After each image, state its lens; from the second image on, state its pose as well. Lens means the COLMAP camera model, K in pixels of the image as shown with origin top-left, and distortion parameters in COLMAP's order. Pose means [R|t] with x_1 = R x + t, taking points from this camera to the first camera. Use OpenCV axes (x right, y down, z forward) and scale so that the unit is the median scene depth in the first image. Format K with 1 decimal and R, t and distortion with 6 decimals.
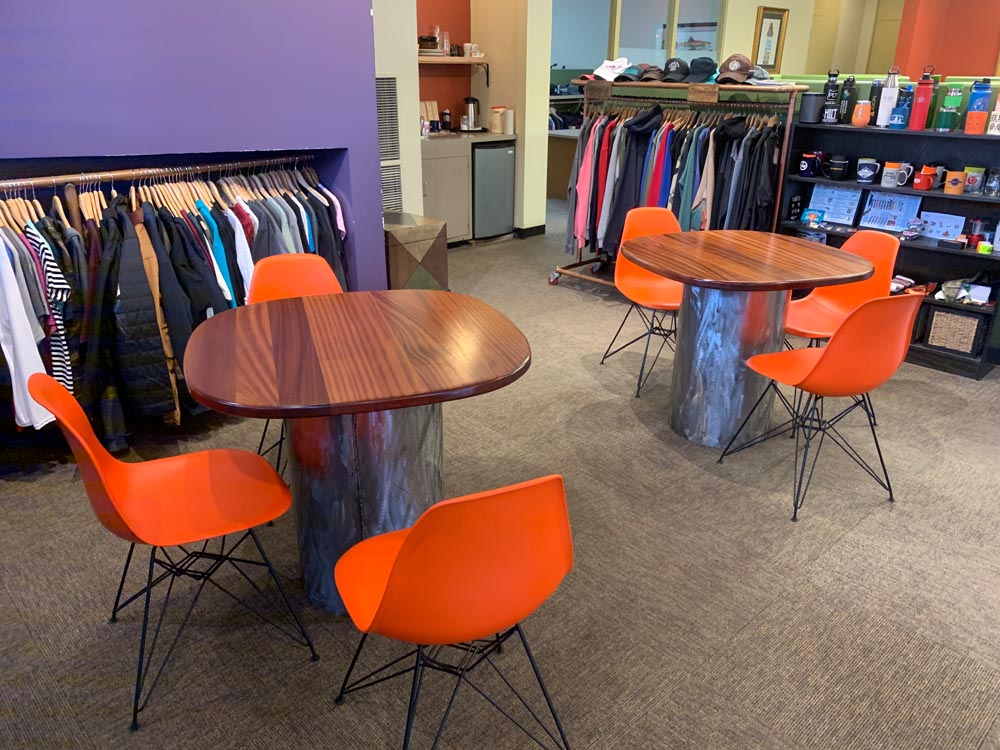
lens RADIAL K [[772.5, 0, 500.0], [0, 772.5, 375.0], [0, 0, 1]] dist [0.004483, 0.001854]
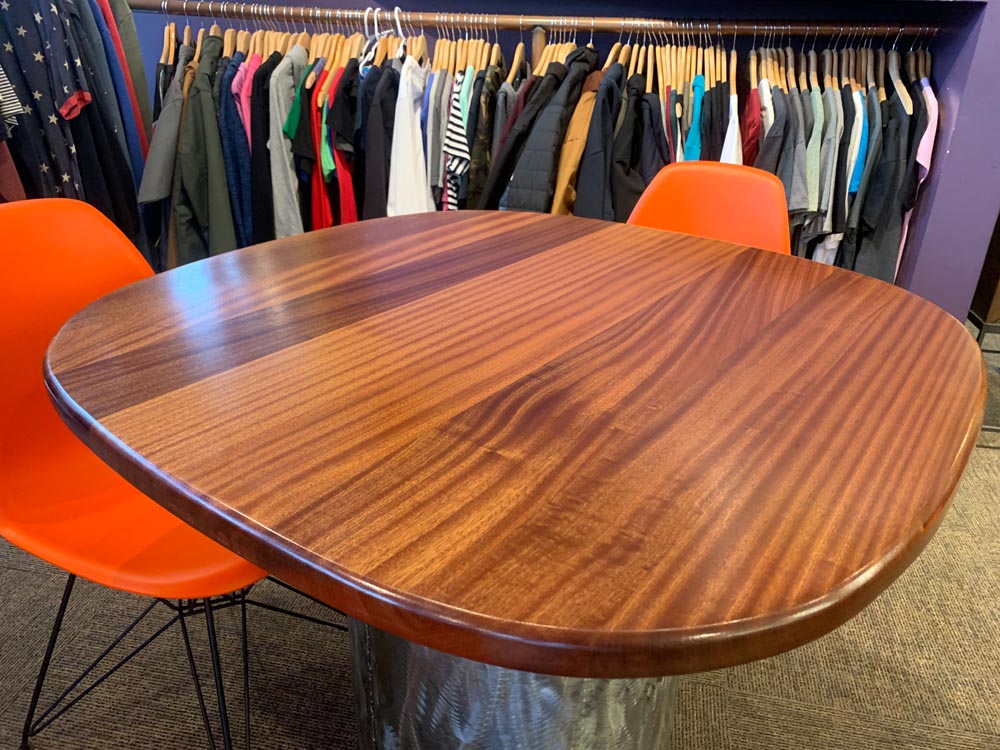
lens RADIAL K [[772.5, 0, 500.0], [0, 772.5, 375.0], [0, 0, 1]] dist [0.004483, 0.001854]
pose [[0.583779, 0.357295, -0.729069, 0.080581], [-0.332119, 0.924489, 0.187131, -0.062181], [0.740877, 0.132894, 0.658362, 0.505075]]
